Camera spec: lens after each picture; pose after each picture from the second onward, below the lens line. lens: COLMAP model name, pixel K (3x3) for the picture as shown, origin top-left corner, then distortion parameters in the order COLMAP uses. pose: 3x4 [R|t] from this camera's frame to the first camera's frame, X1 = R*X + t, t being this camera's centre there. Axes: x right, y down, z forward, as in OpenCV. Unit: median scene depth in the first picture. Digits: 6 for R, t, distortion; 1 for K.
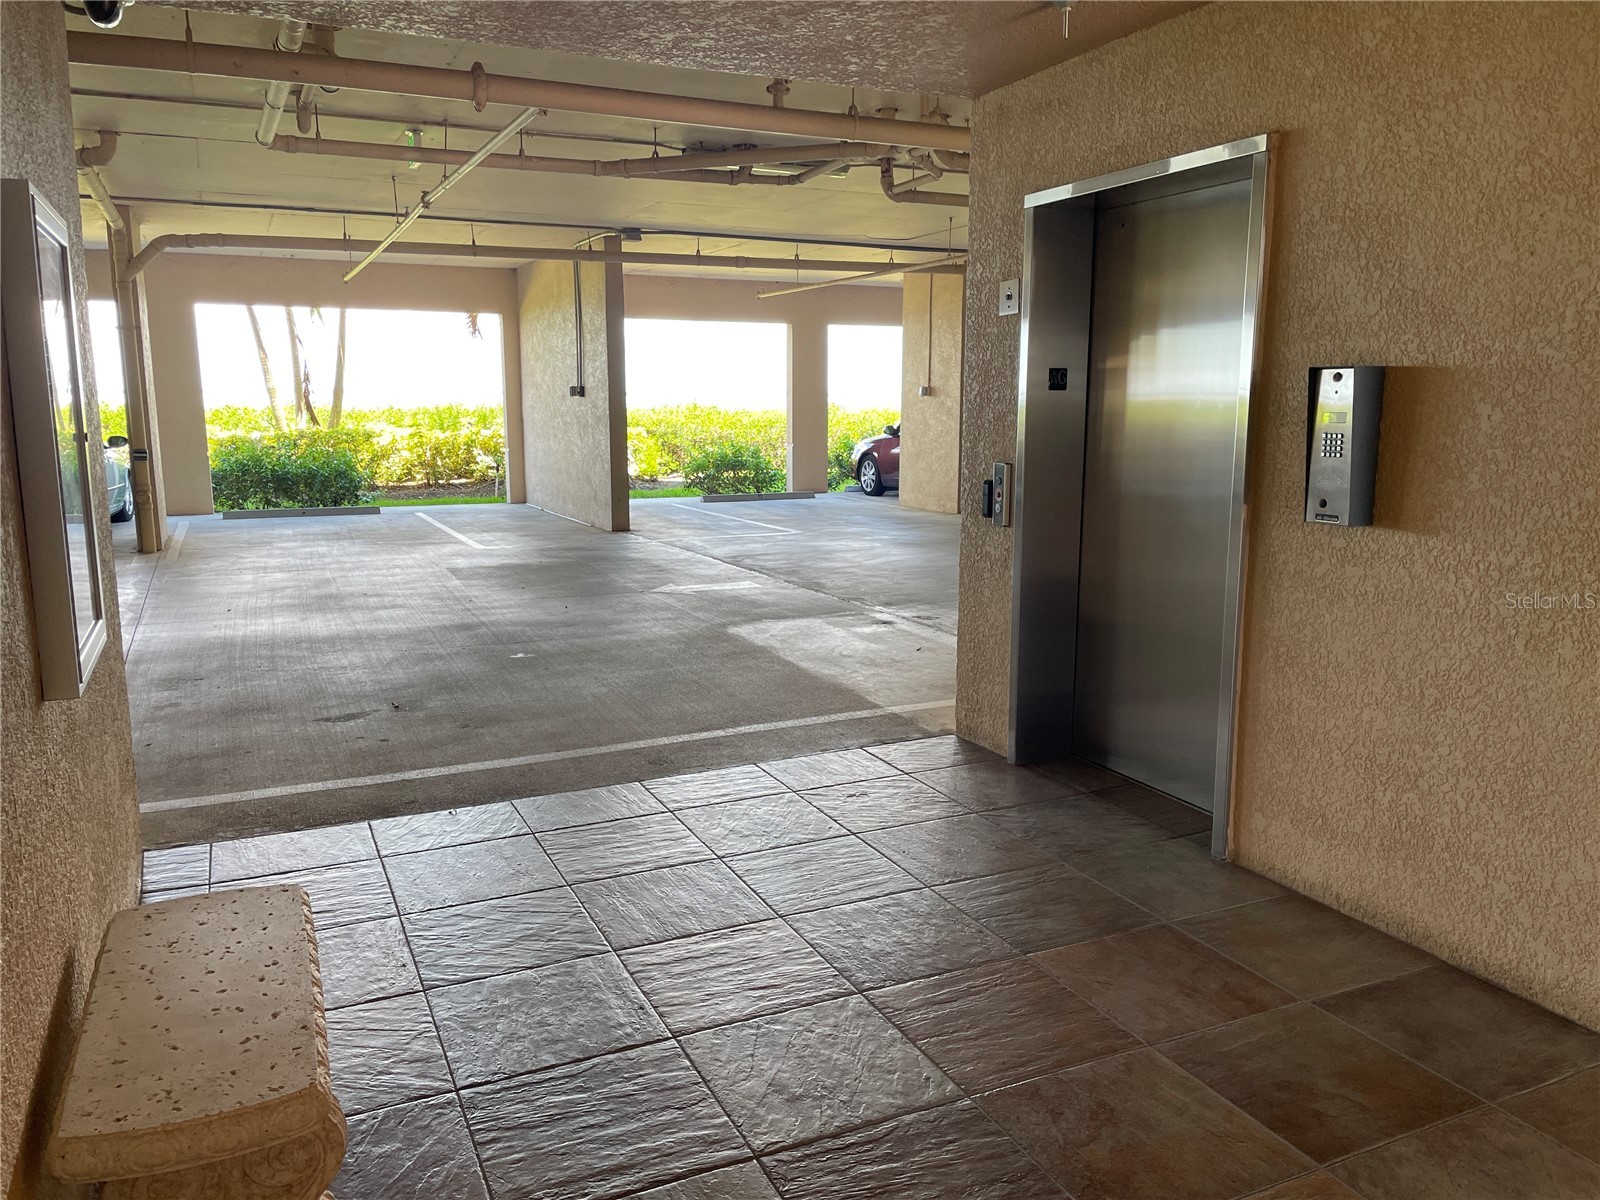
lens RADIAL K [[1208.2, 0, 800.0], [0, 1208.2, 600.0], [0, 0, 1]] dist [0.071139, -0.000026]
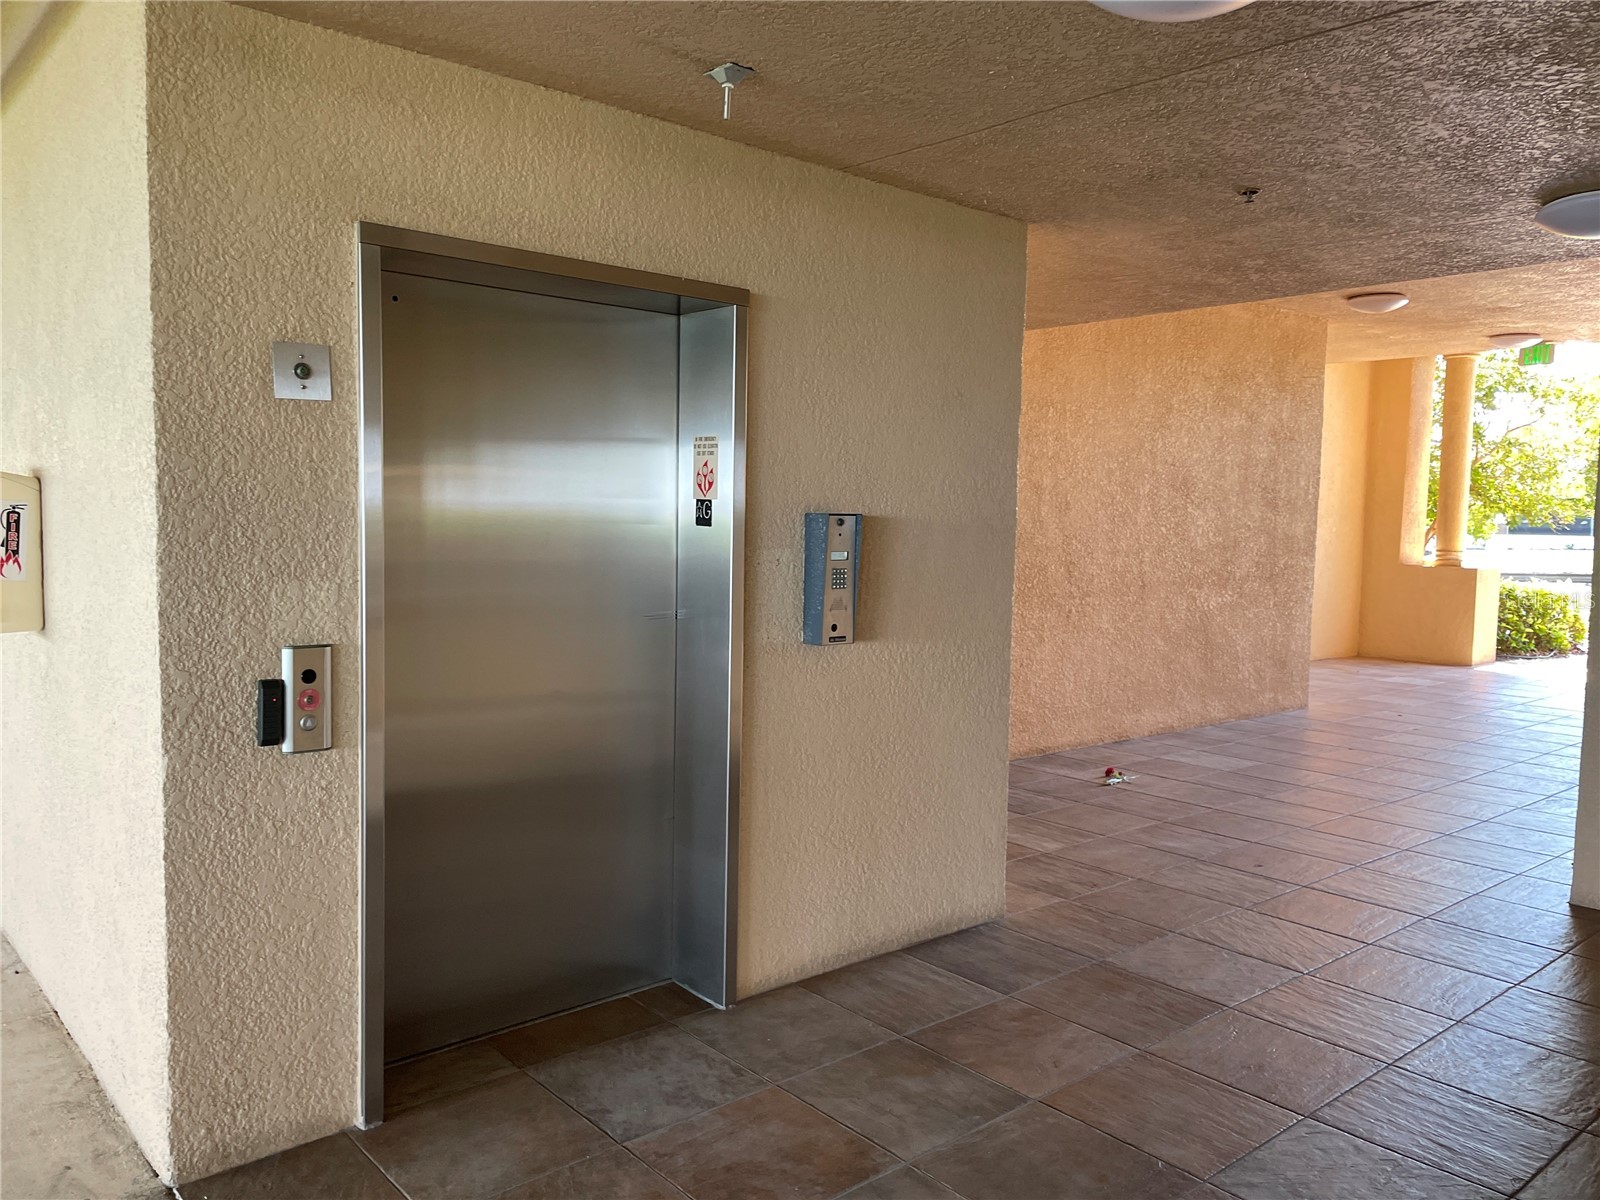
lens RADIAL K [[1208.2, 0, 800.0], [0, 1208.2, 600.0], [0, 0, 1]] dist [0.071139, -0.000026]
pose [[-0.272319, -0.071456, 0.959550, -0.672335], [0.142986, 0.983161, 0.113794, -0.242105], [-0.951524, 0.168190, -0.257516, 1.331029]]
